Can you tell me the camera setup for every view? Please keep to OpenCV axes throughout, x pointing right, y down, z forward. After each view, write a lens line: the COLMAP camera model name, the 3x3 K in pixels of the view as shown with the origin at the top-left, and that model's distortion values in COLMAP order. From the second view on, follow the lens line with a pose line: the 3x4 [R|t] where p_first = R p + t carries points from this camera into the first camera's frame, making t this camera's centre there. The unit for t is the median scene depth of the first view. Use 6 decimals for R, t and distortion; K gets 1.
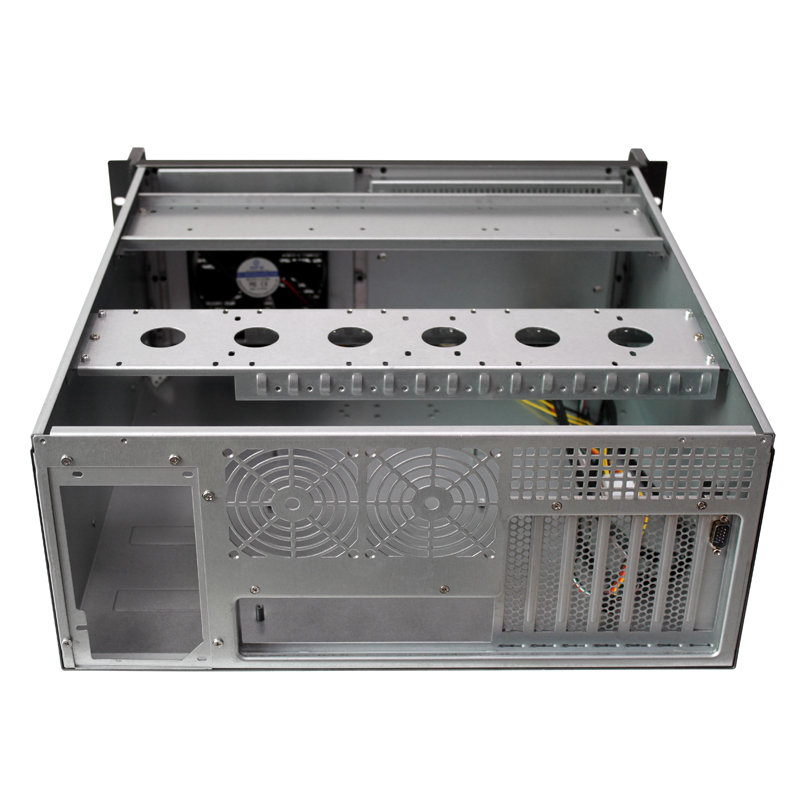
lens RADIAL K [[1375.7, 0, 372.6], [0, 1375.7, 391.2], [0, 0, 1]] dist [-0.015808, 0.000000]
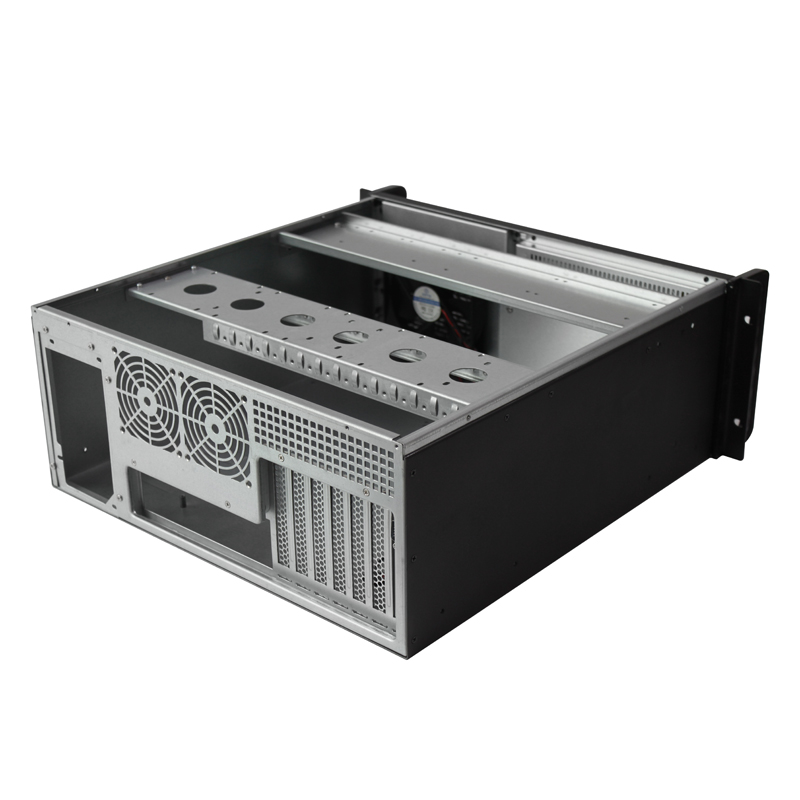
lens RADIAL K [[1460.9, 0, 401.1], [0, 1460.9, 398.9], [0, 0, 1]] dist [-0.012034, 0.000000]
pose [[0.745216, 0.259399, -0.614301, 0.955095], [-0.316527, 0.948440, 0.016513, -0.023940], [0.586911, 0.182137, 0.788899, -0.009104]]
